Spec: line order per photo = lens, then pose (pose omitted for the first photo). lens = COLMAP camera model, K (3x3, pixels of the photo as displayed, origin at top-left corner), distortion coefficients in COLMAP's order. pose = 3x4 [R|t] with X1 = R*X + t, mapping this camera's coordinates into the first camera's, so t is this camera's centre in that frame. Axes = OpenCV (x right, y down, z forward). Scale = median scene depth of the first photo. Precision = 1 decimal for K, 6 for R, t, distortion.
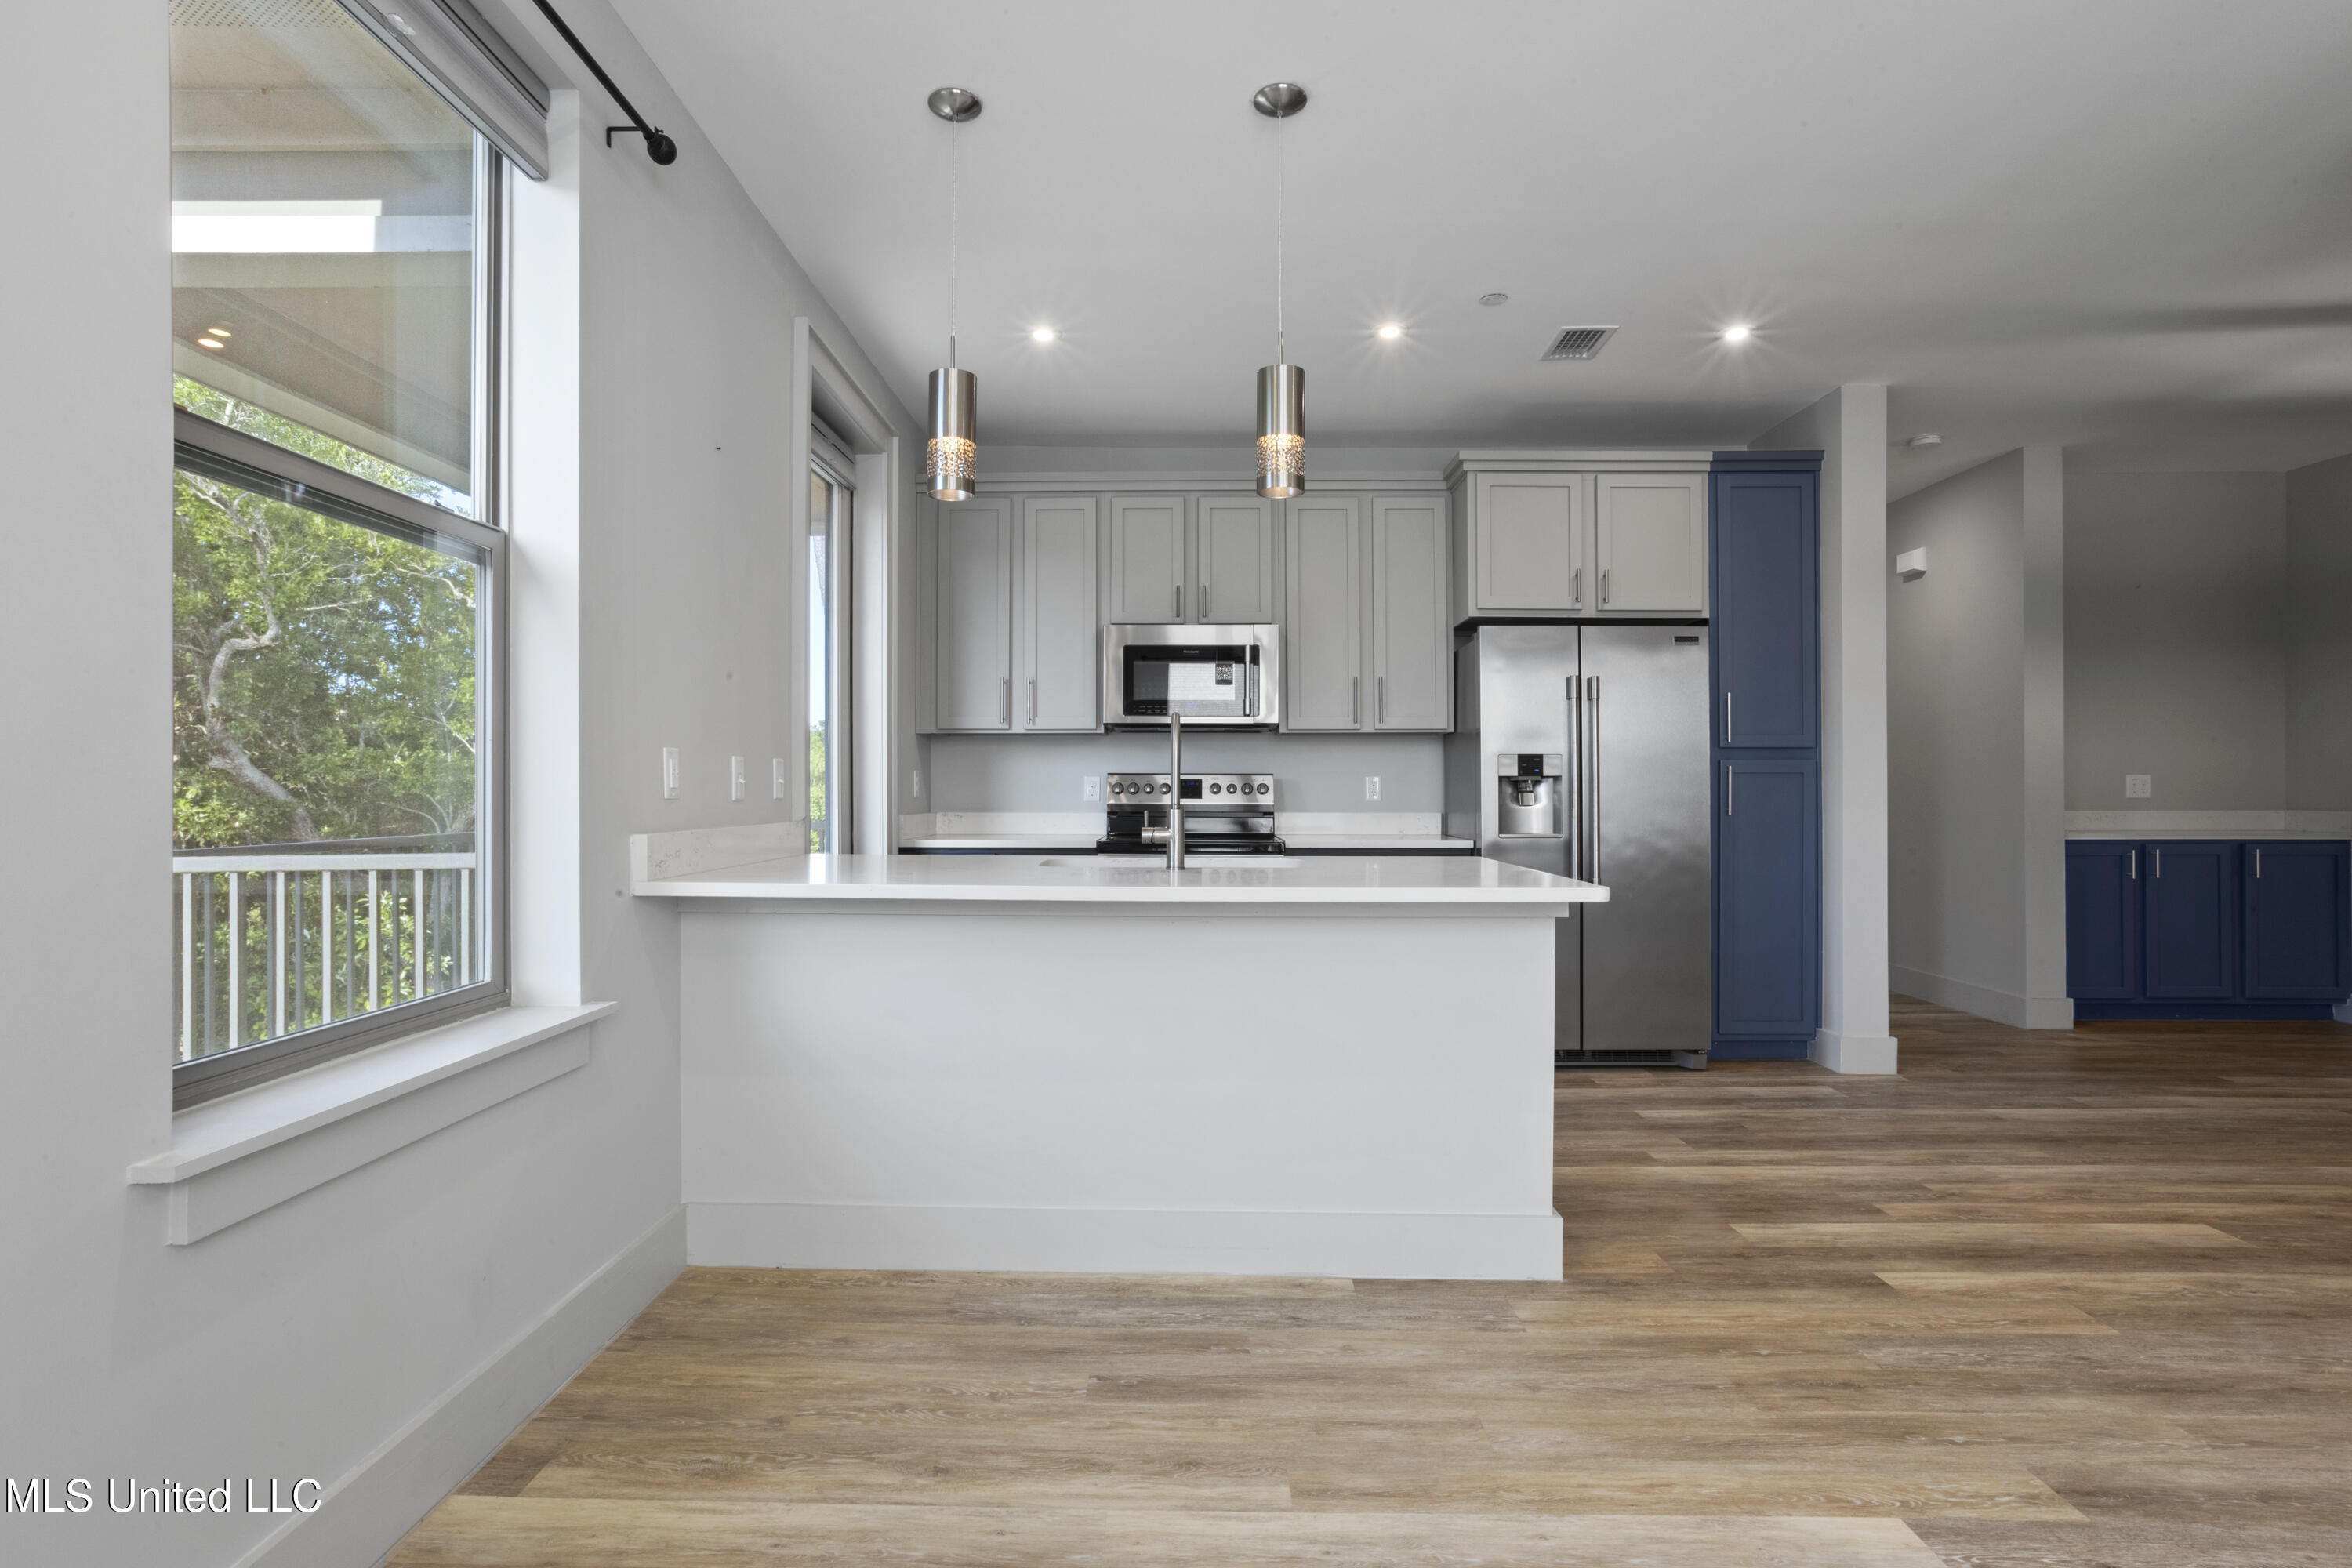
lens RADIAL K [[1136.8, 0, 1171.6], [0, 1136.8, 783.0], [0, 0, 1]] dist [-0.039190, 0.023646]
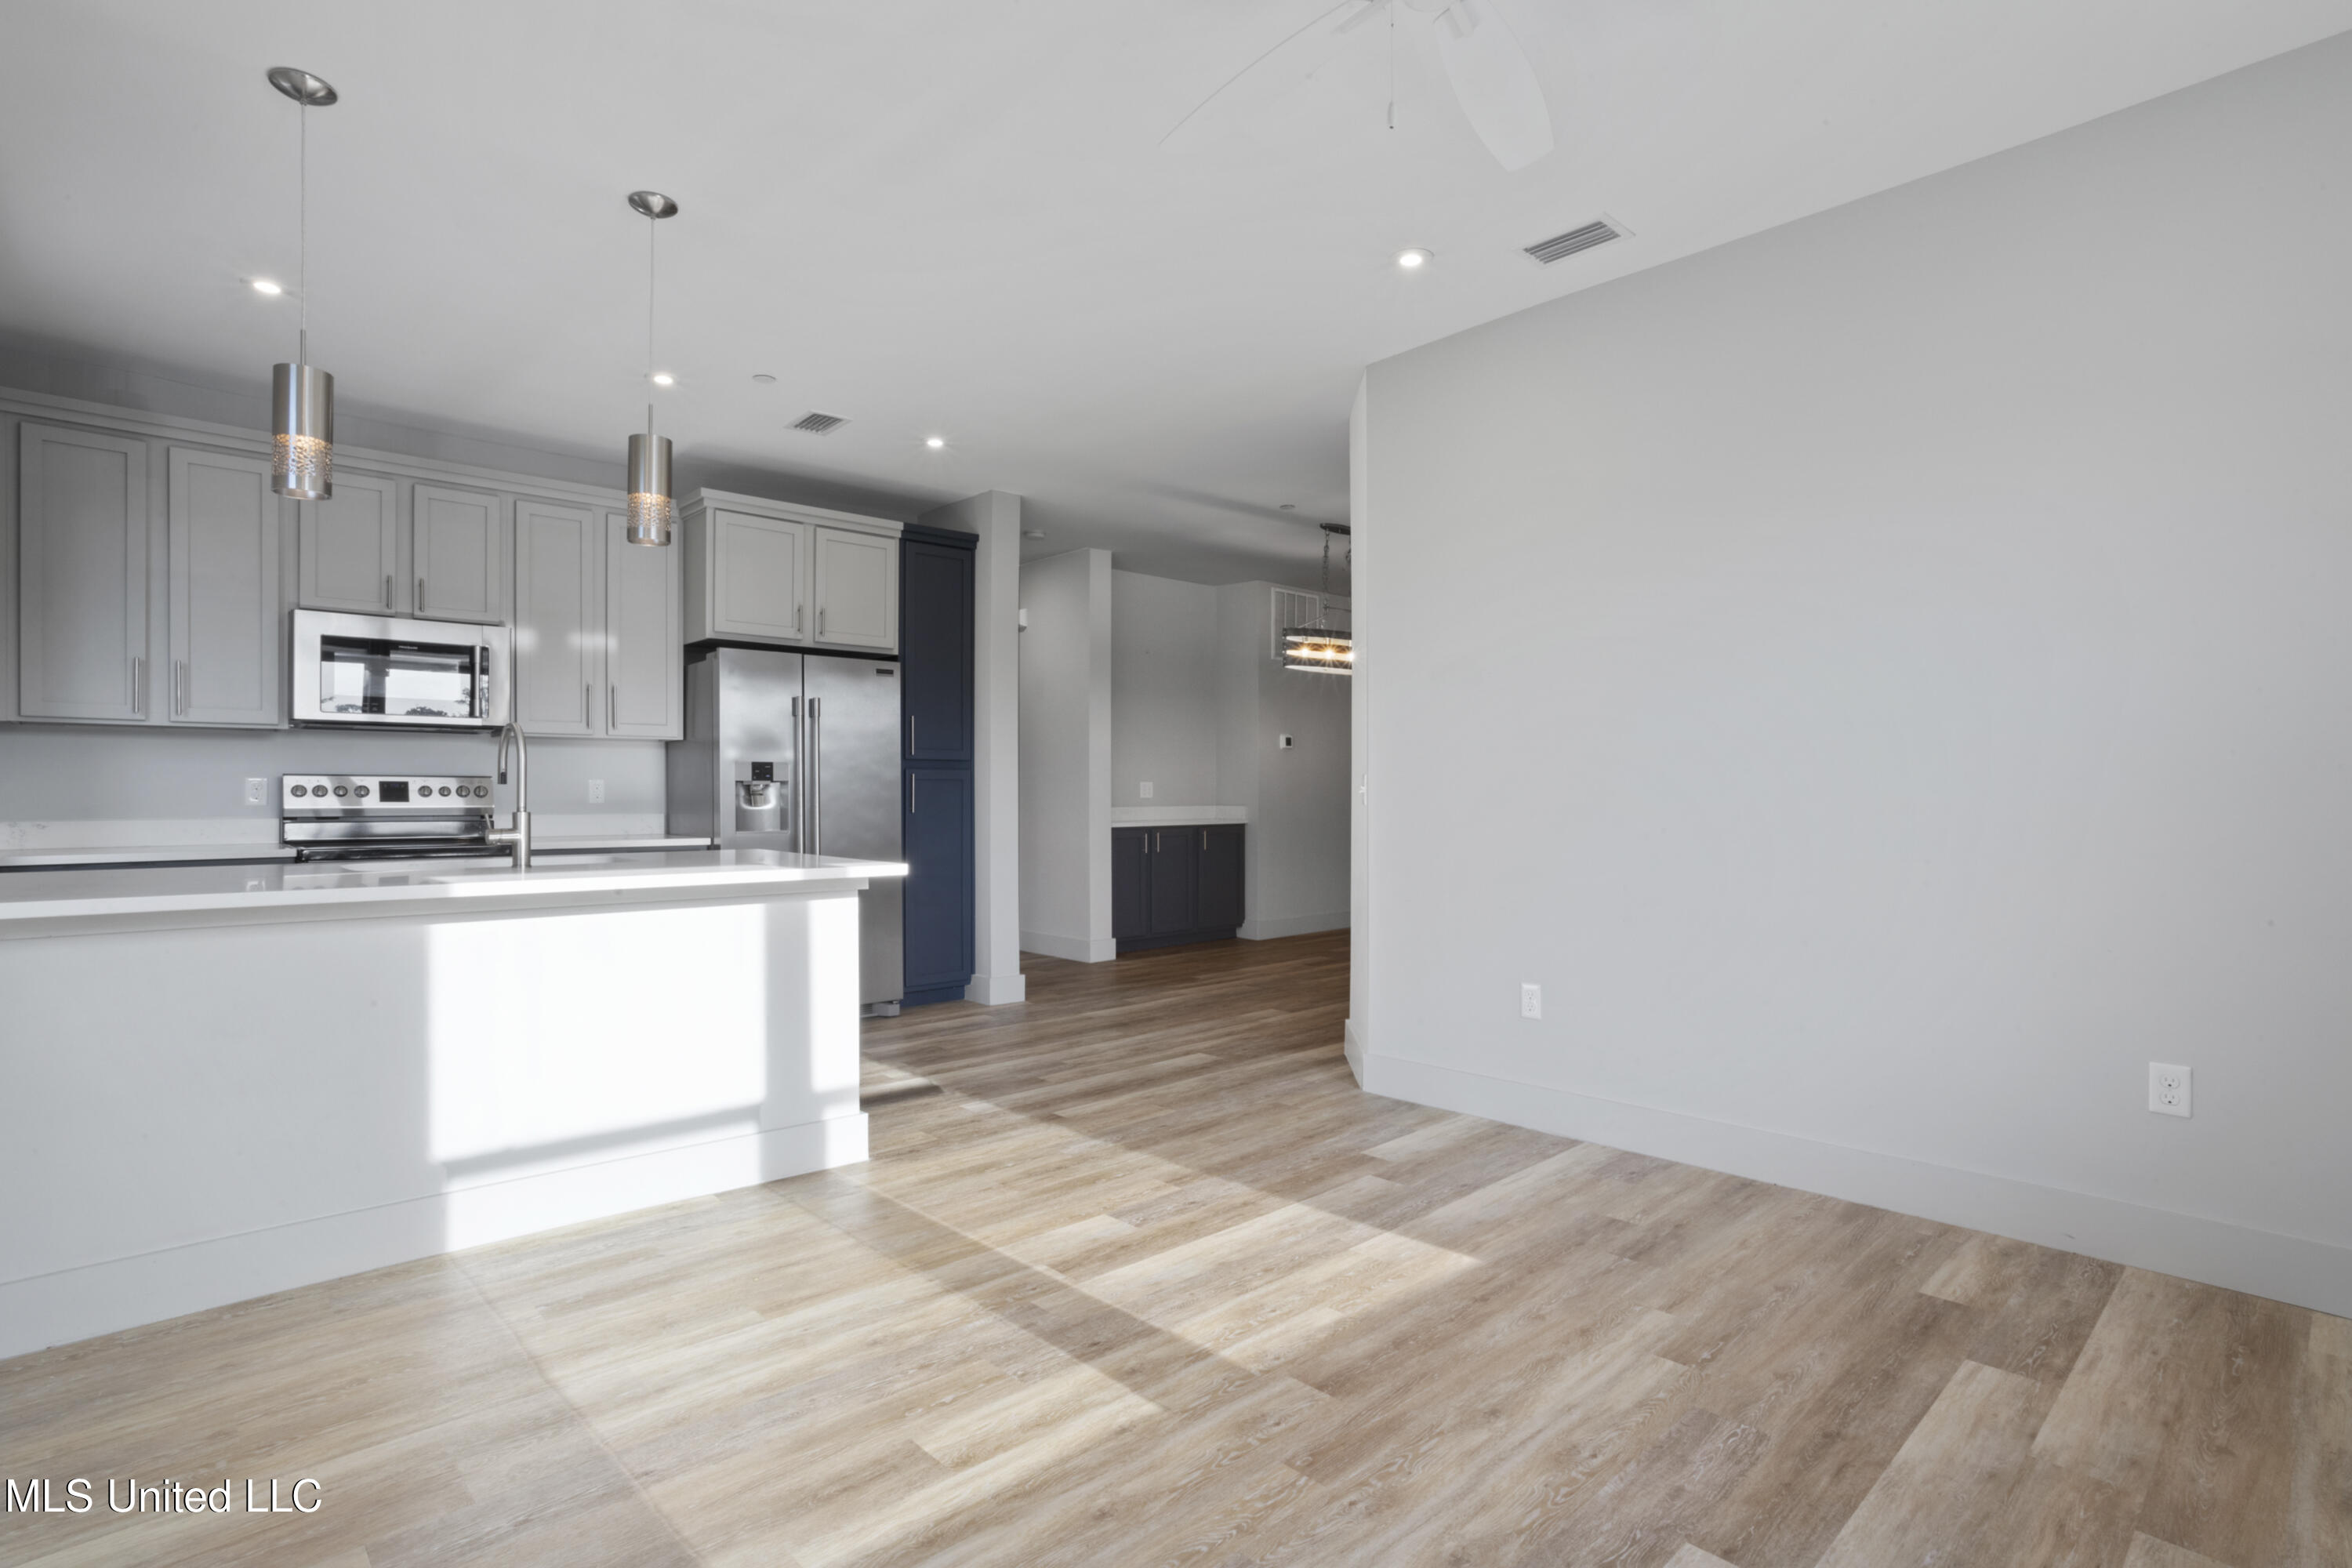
lens RADIAL K [[1136.8, 0, 1190.1], [0, 1136.8, 792.8], [0, 0, 1]] dist [-0.039190, 0.023646]
pose [[0.711936, 0.000977, 0.702243, -0.272369], [-0.007339, 0.999955, 0.006049, -0.007080], [-0.702206, -0.009460, 0.711911, -0.190686]]
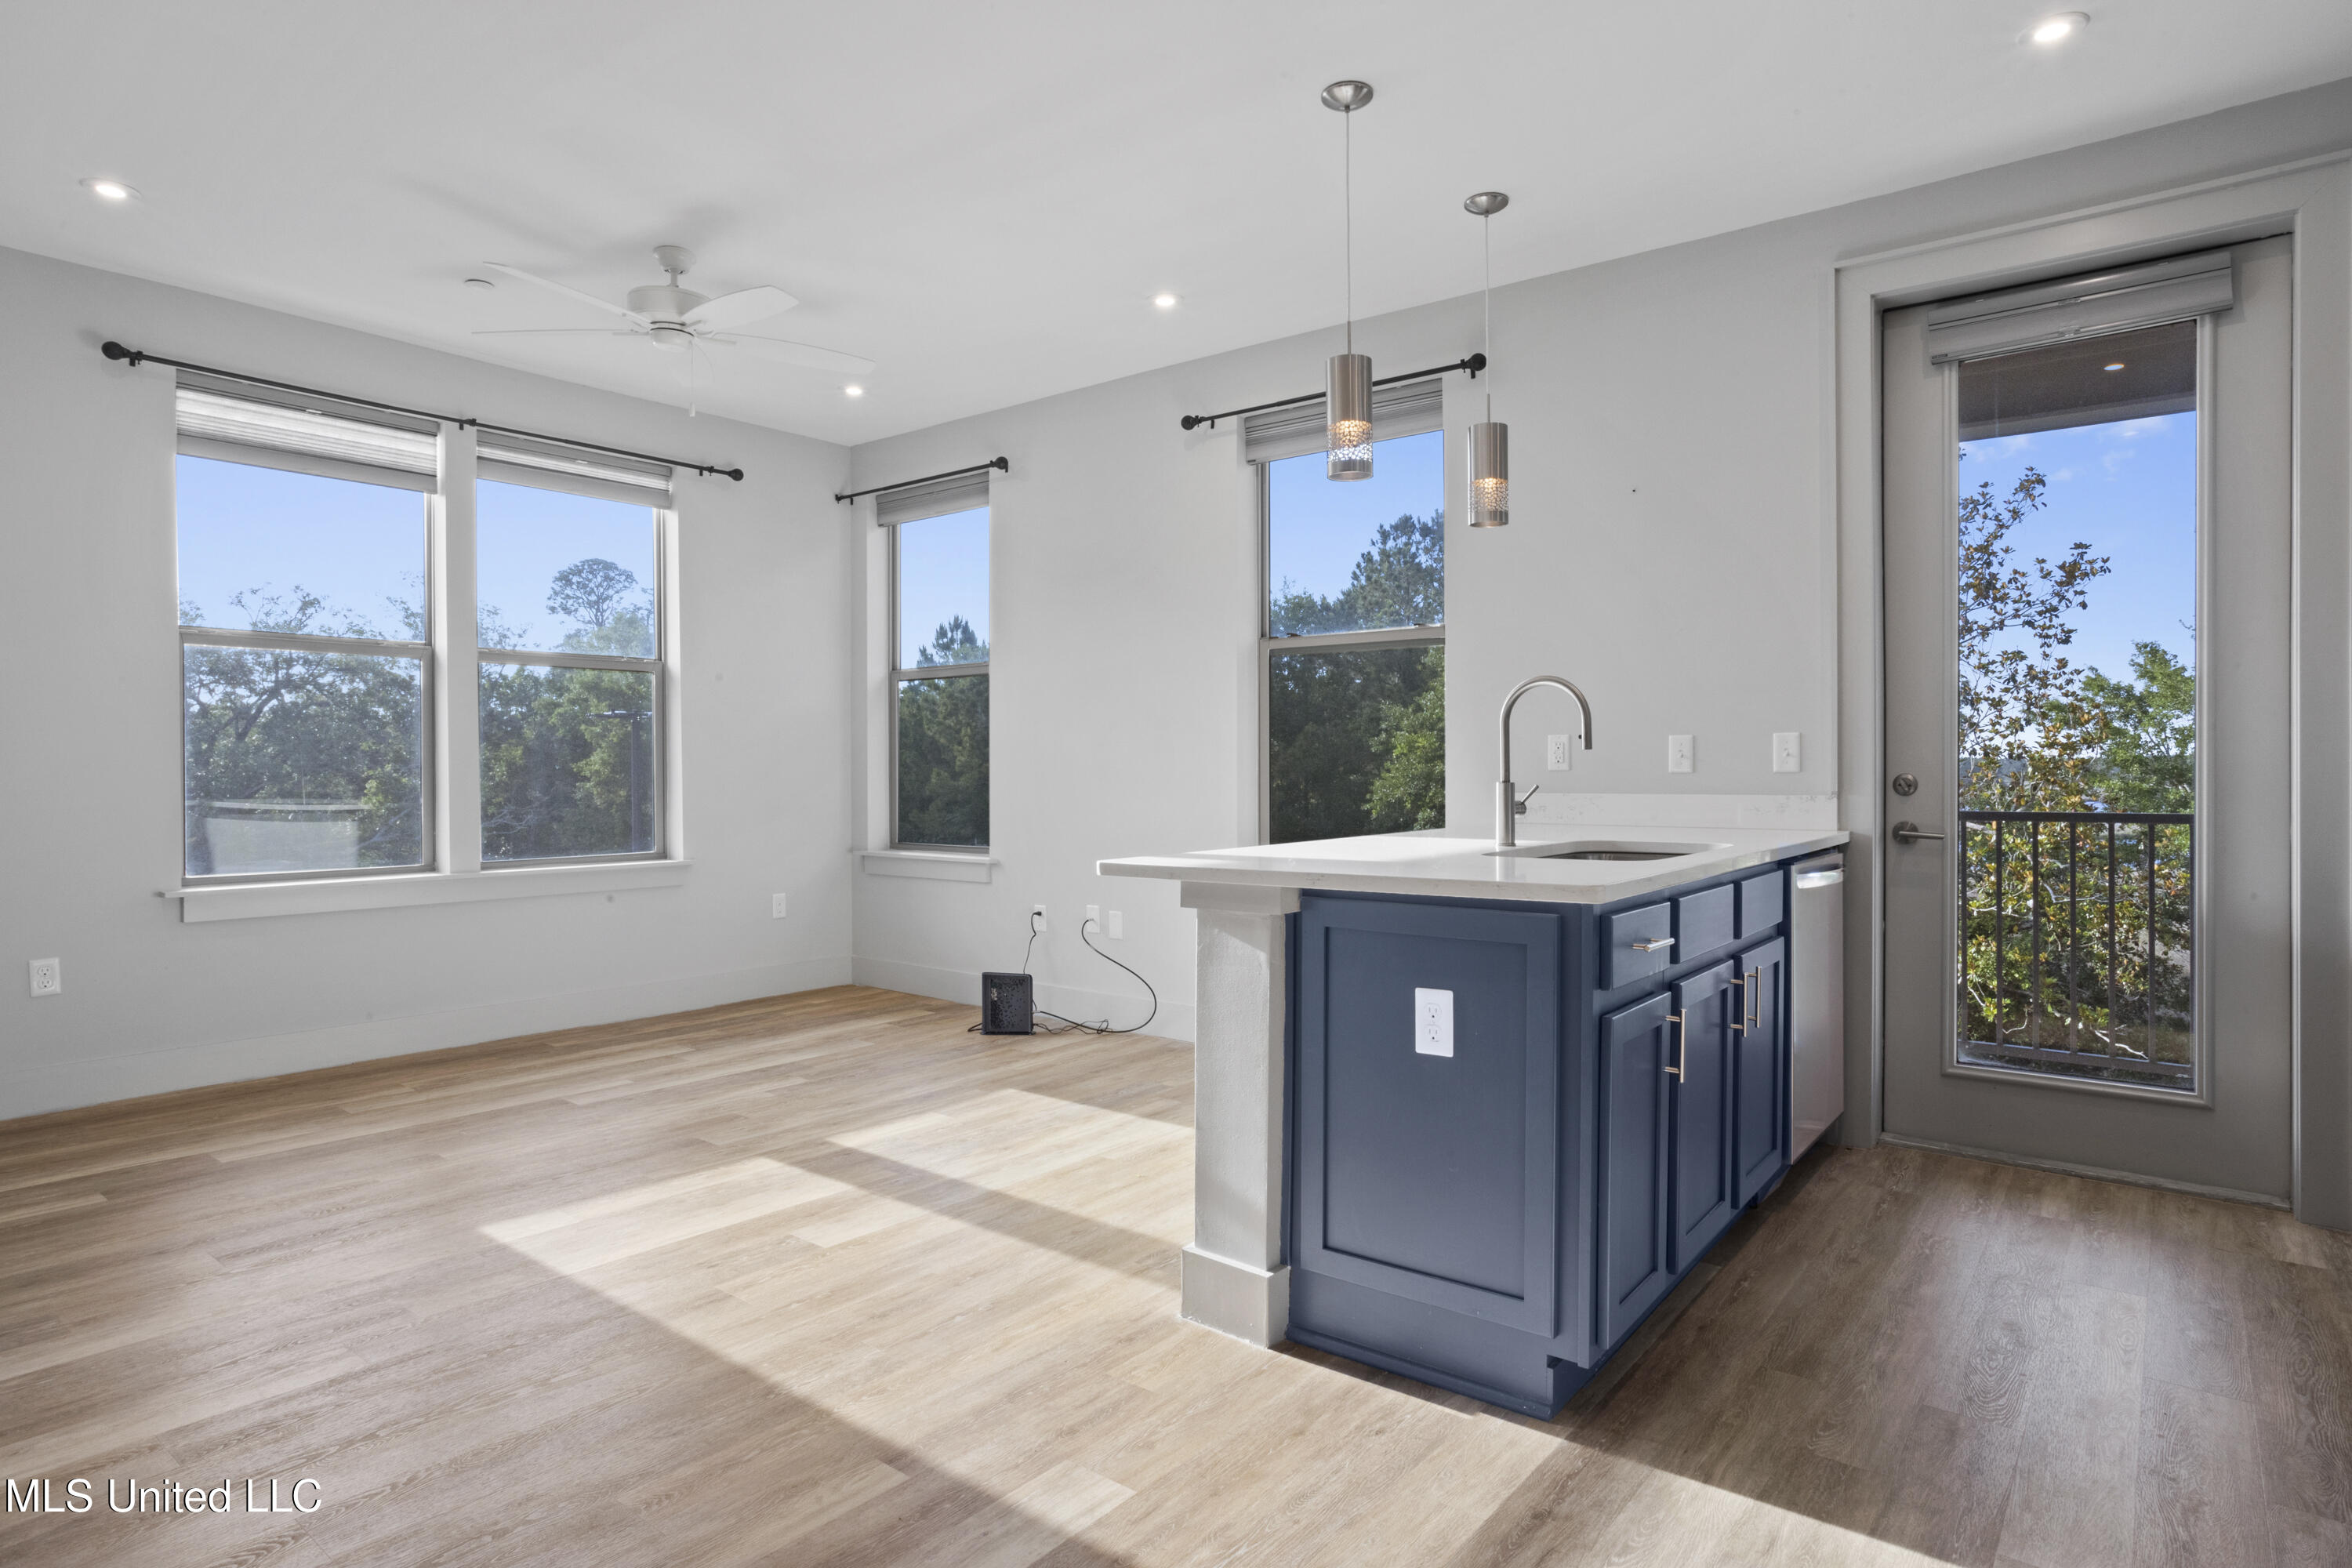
lens RADIAL K [[1257.5, 0, 1178.5], [0, 1257.5, 787.8], [0, 0, 1]] dist [-0.014629, 0.009229]
pose [[-0.605541, 0.011463, -0.795731, 0.931920], [0.008037, 0.999933, 0.008289, 0.013906], [0.795773, -0.001376, -0.605593, 1.317062]]
